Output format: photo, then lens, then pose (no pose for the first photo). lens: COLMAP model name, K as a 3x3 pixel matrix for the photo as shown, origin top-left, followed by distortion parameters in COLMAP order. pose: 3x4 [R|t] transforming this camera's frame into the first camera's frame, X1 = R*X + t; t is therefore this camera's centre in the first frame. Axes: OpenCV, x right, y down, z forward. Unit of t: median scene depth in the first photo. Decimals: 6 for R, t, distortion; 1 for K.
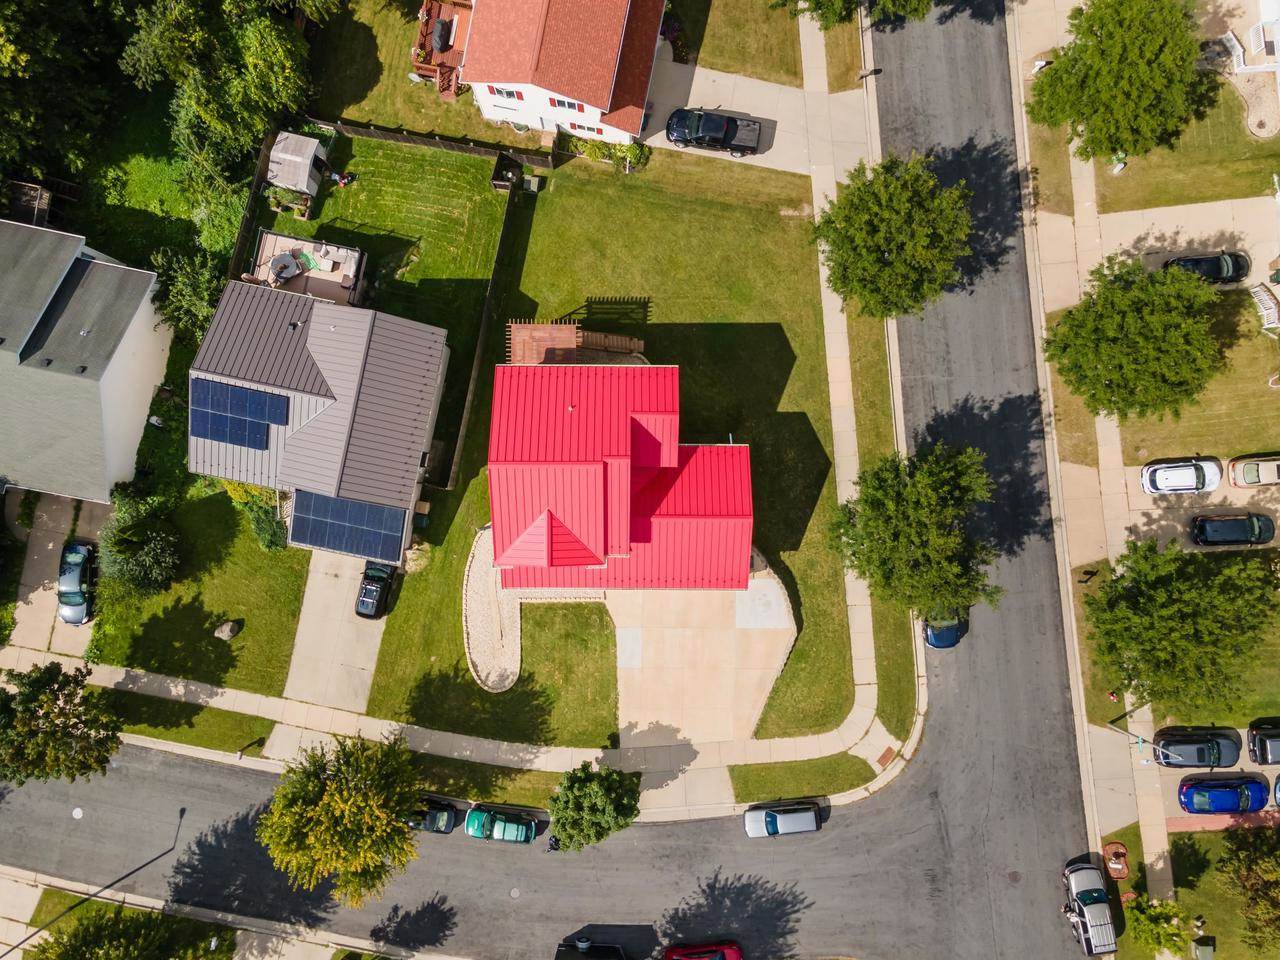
lens RADIAL K [[941.3, 0, 640.0], [0, 941.3, 480.0], [0, 0, 1]] dist [0.019777, 0.043134]
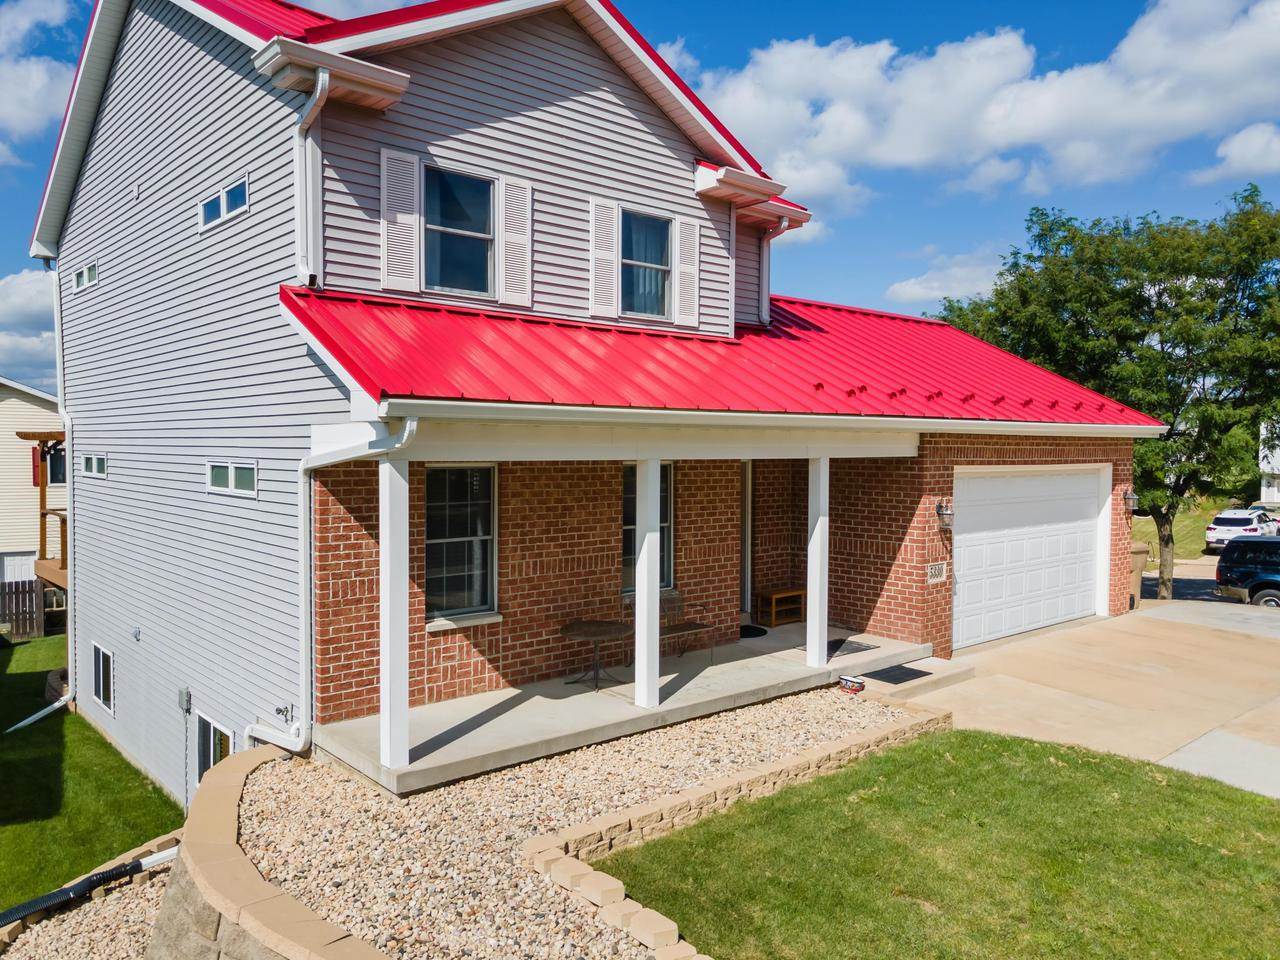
lens RADIAL K [[941.3, 0, 640.0], [0, 941.3, 480.0], [0, 0, 1]] dist [0.019777, 0.043134]
pose [[0.746252, -0.030041, 0.664985, -0.190788], [0.665486, 0.056693, -0.744254, 0.213435], [-0.015342, 0.997940, 0.062300, 0.936834]]
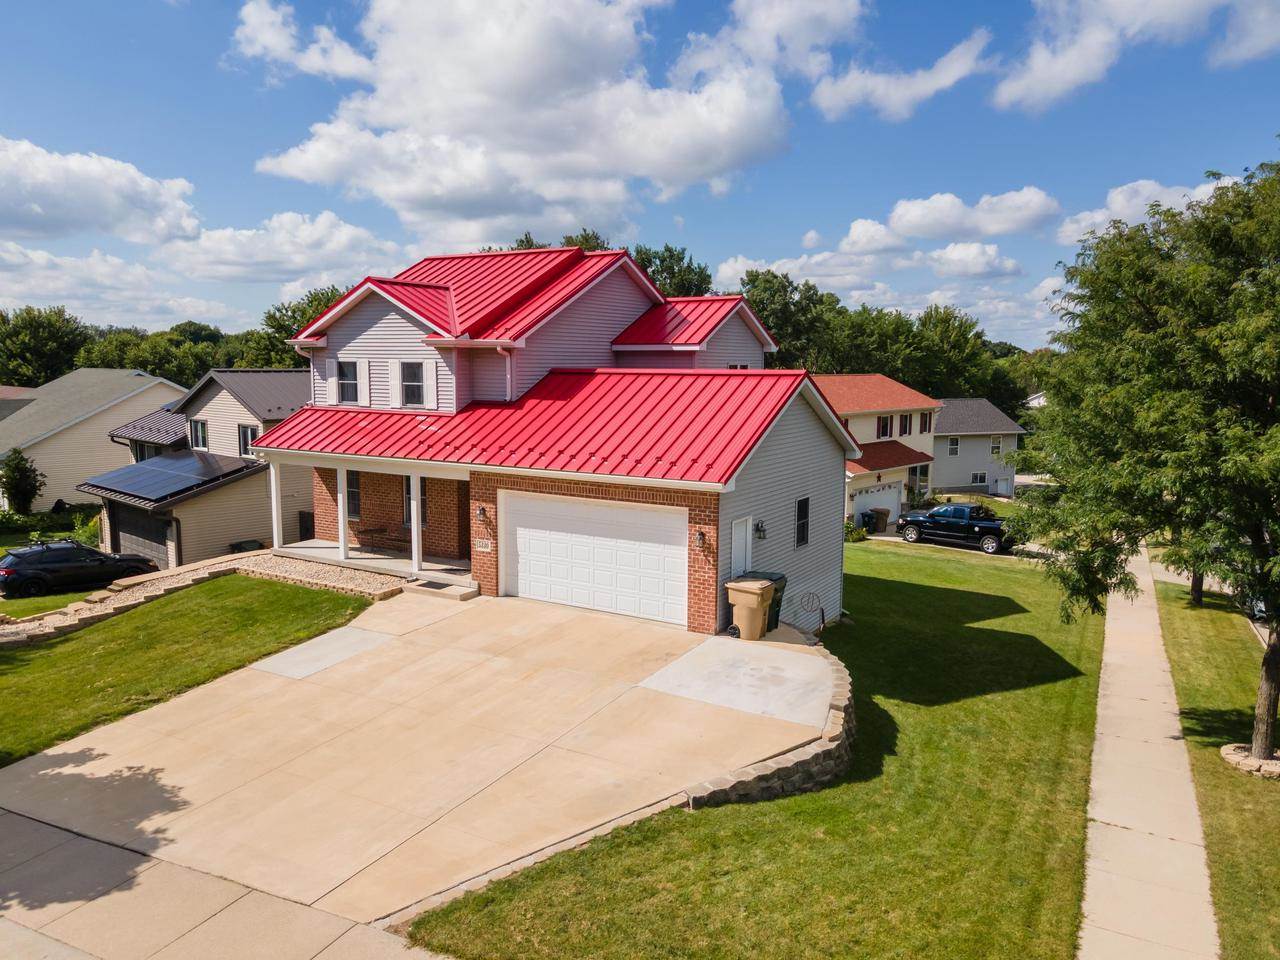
lens RADIAL K [[941.3, 0, 640.0], [0, 941.3, 480.0], [0, 0, 1]] dist [0.019777, 0.043134]
pose [[0.859782, 0.061242, -0.506976, 0.242705], [-0.510542, 0.124552, -0.850784, 0.390561], [0.011041, 0.990321, 0.138354, 0.891268]]
